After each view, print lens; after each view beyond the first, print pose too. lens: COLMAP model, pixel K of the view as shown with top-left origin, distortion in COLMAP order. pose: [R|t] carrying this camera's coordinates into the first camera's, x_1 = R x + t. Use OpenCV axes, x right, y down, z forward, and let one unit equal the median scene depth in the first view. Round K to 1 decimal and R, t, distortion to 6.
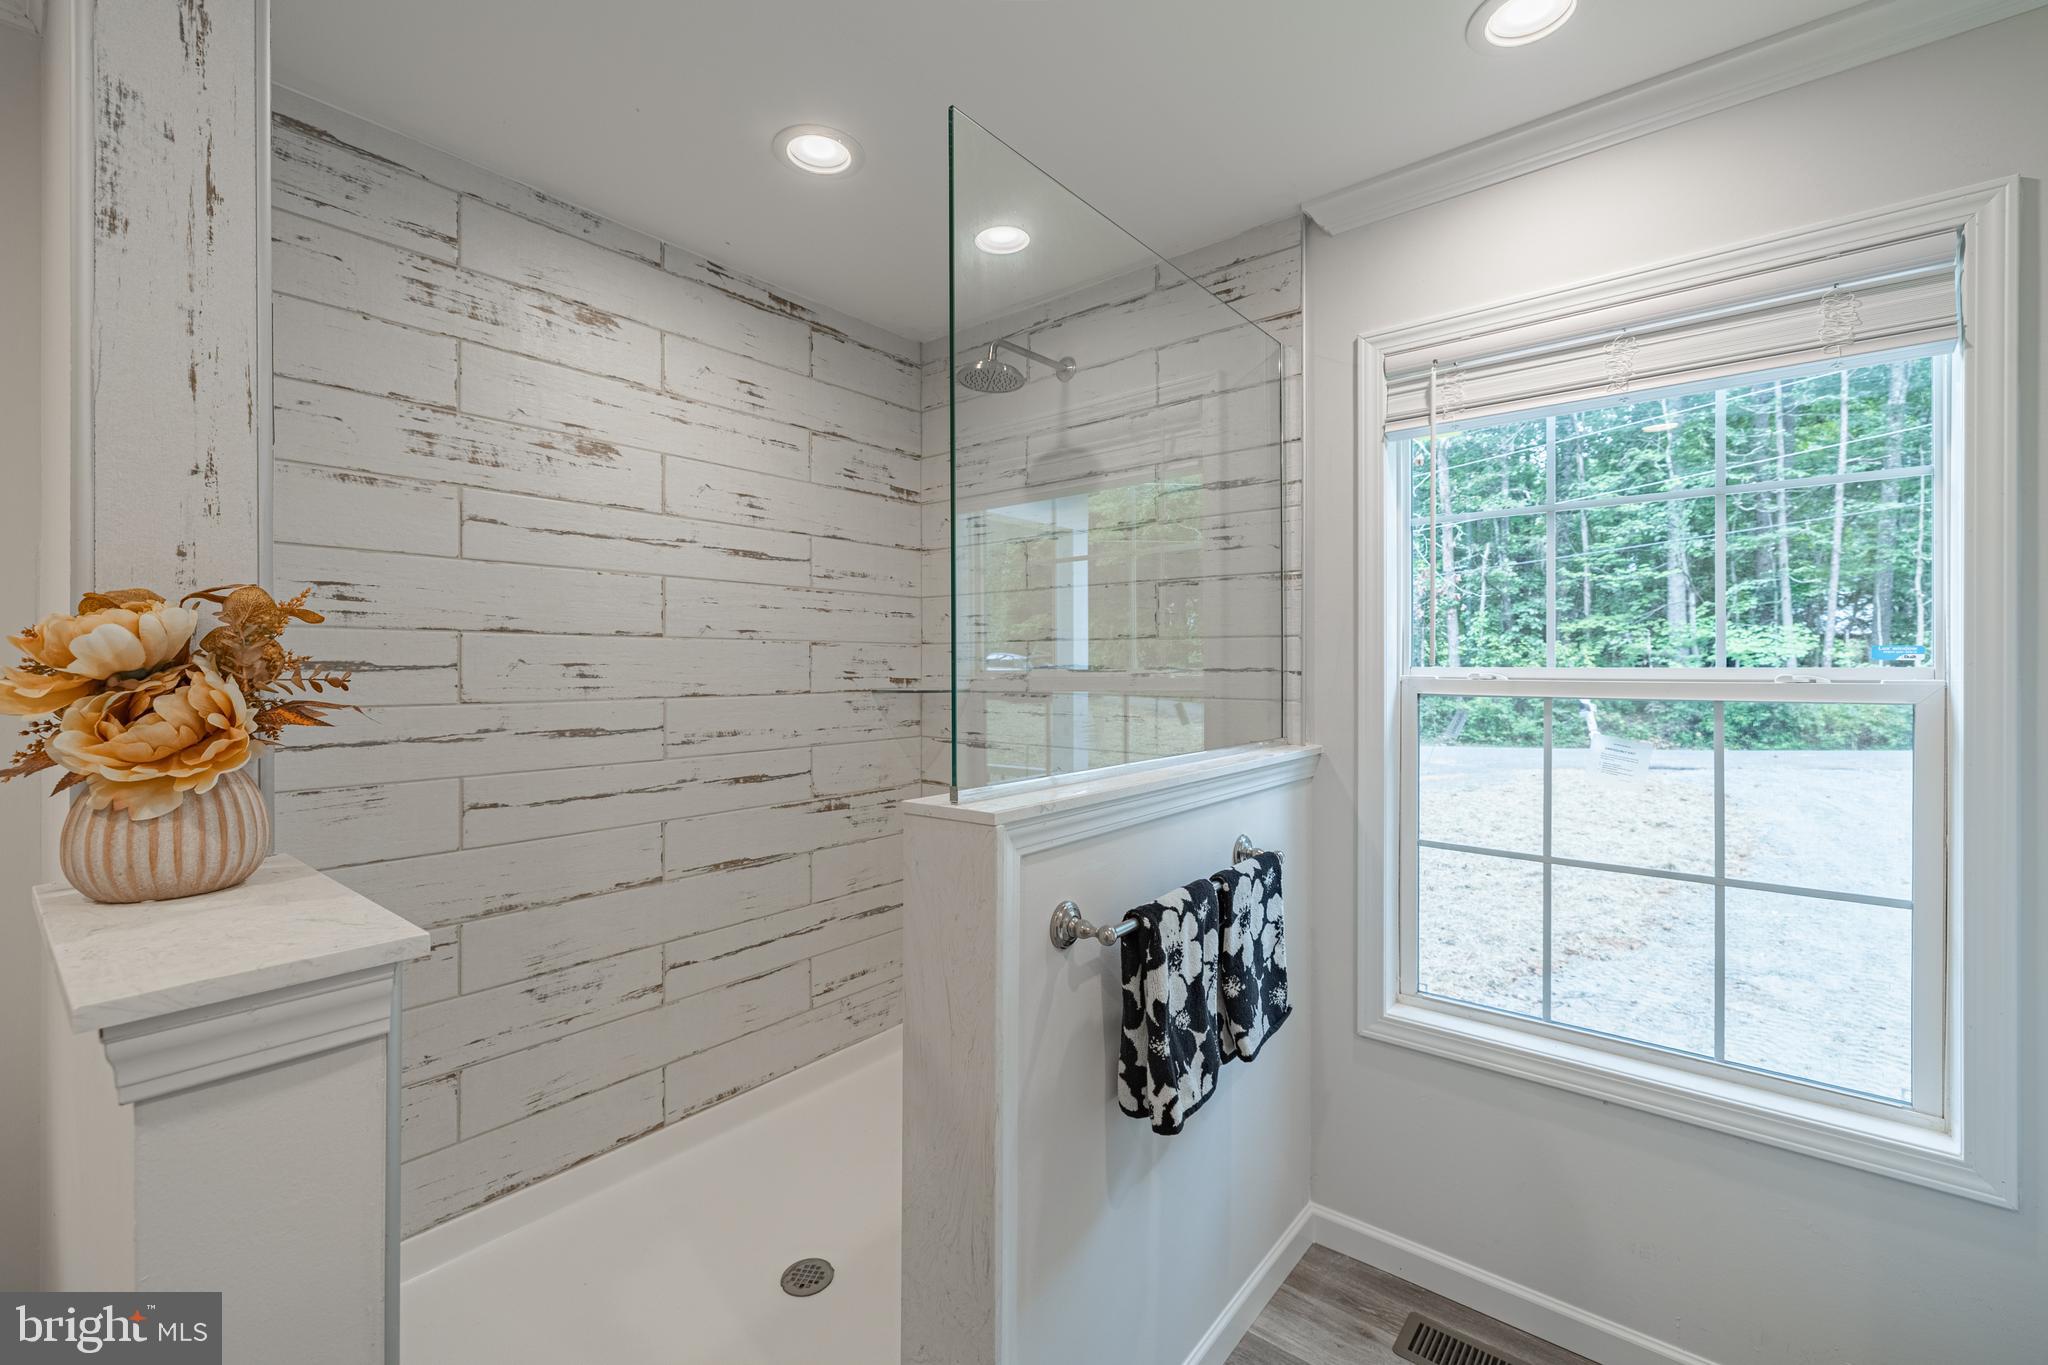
lens RADIAL K [[855.8, 0, 1025.1], [0, 855.8, 667.1], [0, 0, 1]] dist [0.002087, 0.000092]
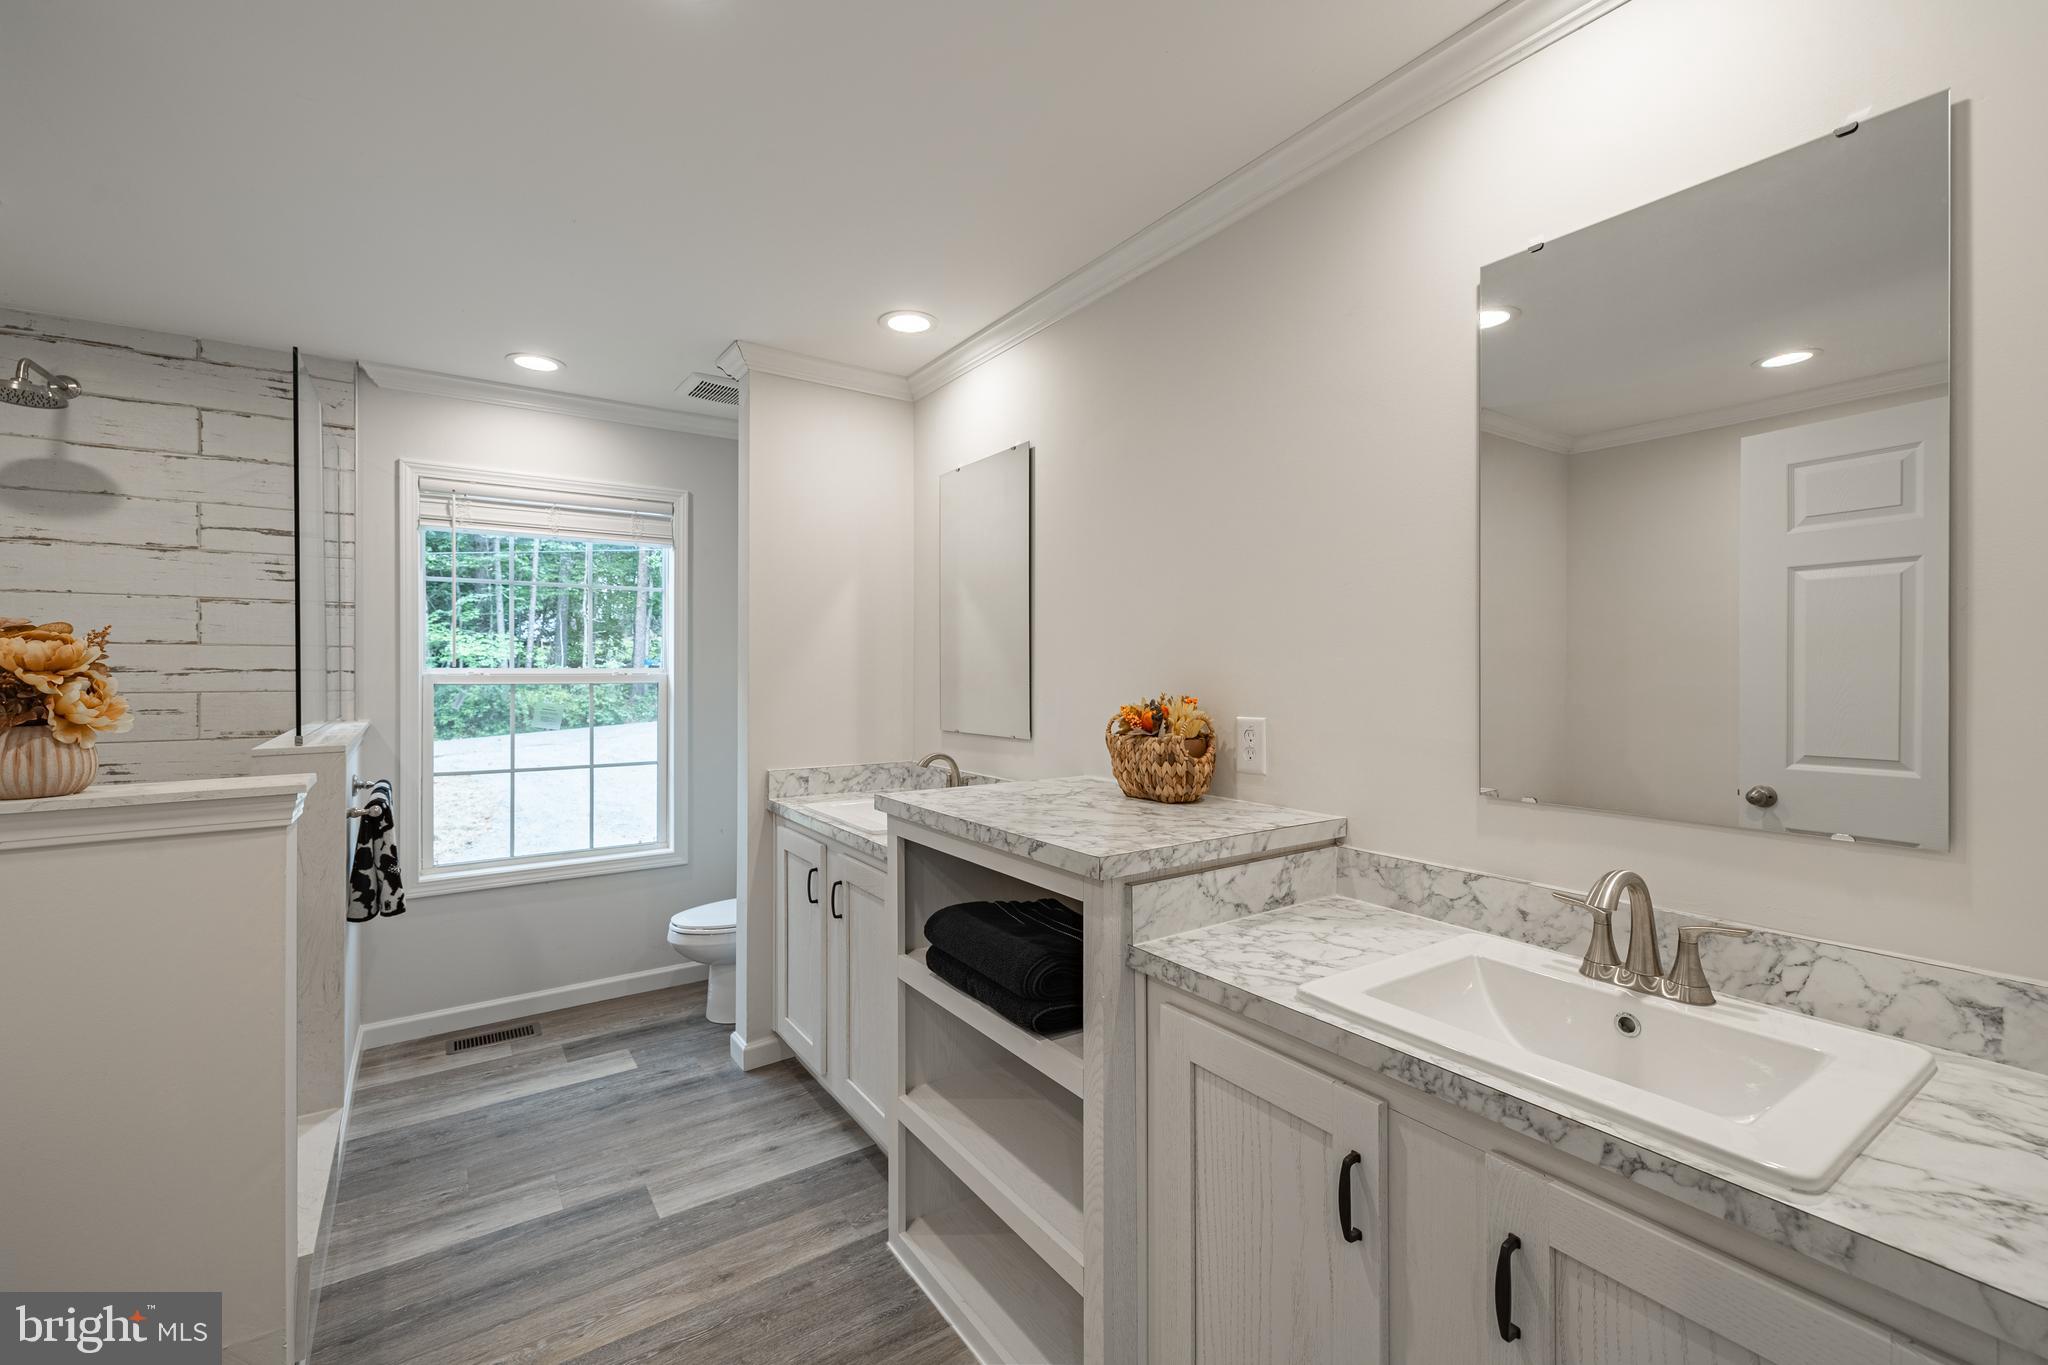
lens RADIAL K [[874.5, 0, 1025.1], [0, 874.5, 668.2], [0, 0, 1]] dist [0.006092, -0.000448]
pose [[0.281669, -0.002054, 0.959509, -0.103110], [0.001556, 0.999997, 0.001683, -0.000041], [-0.959510, 0.001019, 0.281671, -0.069372]]
